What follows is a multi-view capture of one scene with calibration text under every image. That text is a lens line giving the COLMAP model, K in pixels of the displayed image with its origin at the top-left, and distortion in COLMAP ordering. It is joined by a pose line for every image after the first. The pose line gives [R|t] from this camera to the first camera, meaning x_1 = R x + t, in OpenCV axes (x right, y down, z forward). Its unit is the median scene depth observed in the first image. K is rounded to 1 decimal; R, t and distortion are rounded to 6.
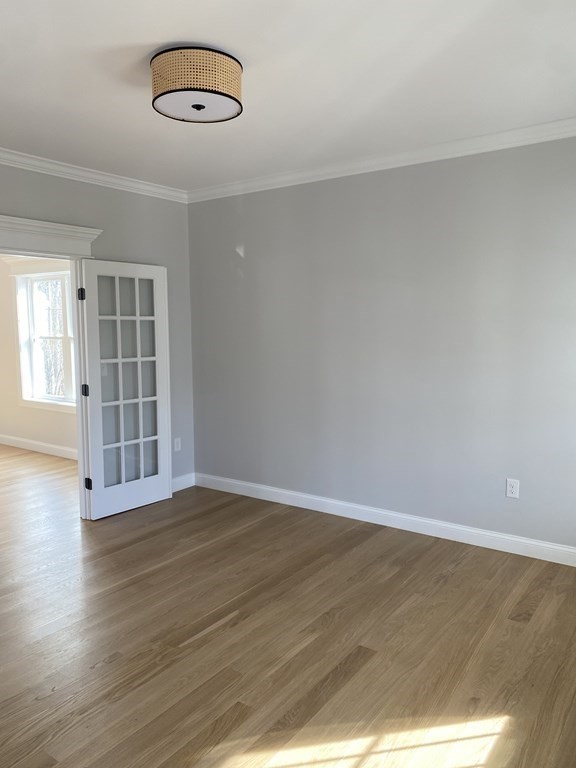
lens RADIAL K [[586.7, 0, 287.8], [0, 586.7, 387.3], [0, 0, 1]] dist [0.035713, -0.026562]
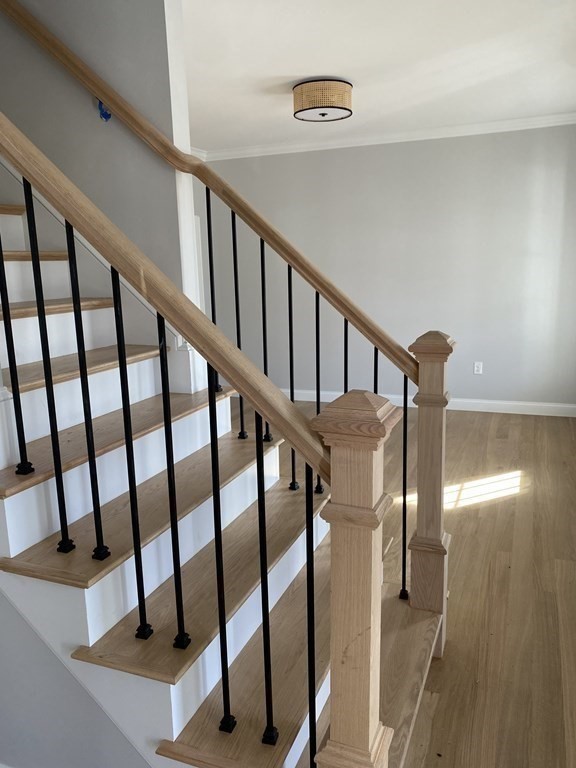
lens RADIAL K [[586.7, 0, 288.6], [0, 586.7, 382.0], [0, 0, 1]] dist [0.035713, -0.026562]
pose [[0.976041, -0.069274, 0.206267, -0.604637], [0.049618, 0.993850, 0.098991, 0.054259], [-0.211856, -0.086385, 0.973476, -0.534532]]
